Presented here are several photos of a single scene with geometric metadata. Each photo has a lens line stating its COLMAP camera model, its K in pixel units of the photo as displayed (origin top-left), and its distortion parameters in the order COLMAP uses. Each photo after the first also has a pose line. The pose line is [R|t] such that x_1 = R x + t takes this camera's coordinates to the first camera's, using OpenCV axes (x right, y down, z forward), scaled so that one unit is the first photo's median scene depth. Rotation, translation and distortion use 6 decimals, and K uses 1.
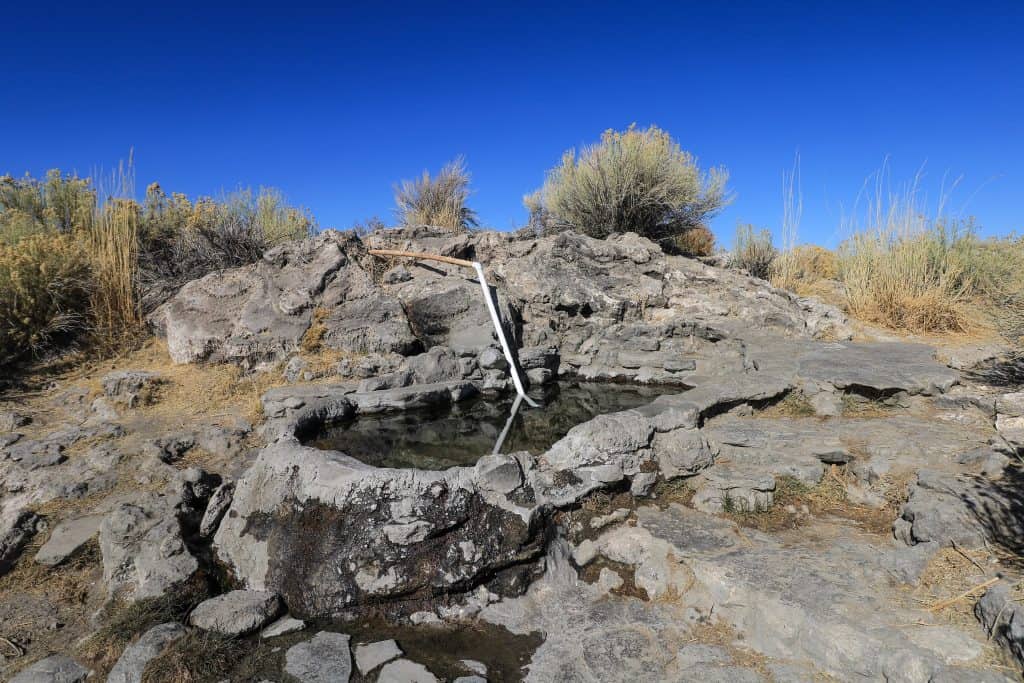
lens RADIAL K [[576.4, 0, 500.4], [0, 576.4, 339.6], [0, 0, 1]] dist [0.003763, -0.010845]
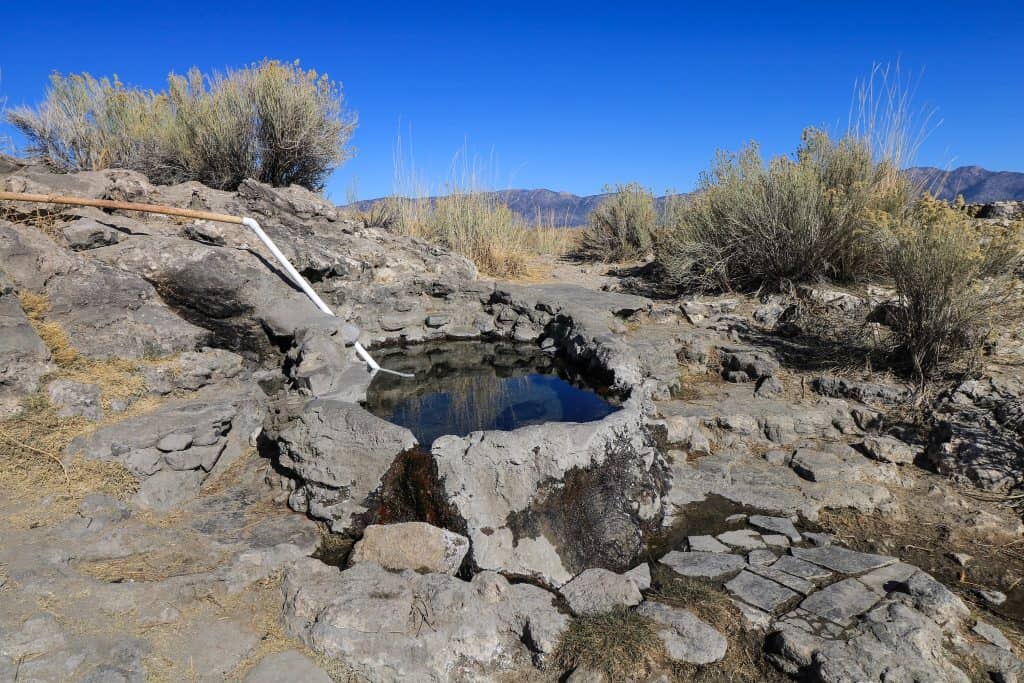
lens RADIAL K [[684.6, 0, 512.0], [0, 684.6, 341.5], [0, 0, 1]] dist [0.022316, -0.051964]
pose [[0.463790, -0.136951, 0.875296, -0.679653], [0.097091, 0.989886, 0.103435, -0.031772], [-0.880609, 0.037011, 0.472396, 0.271896]]
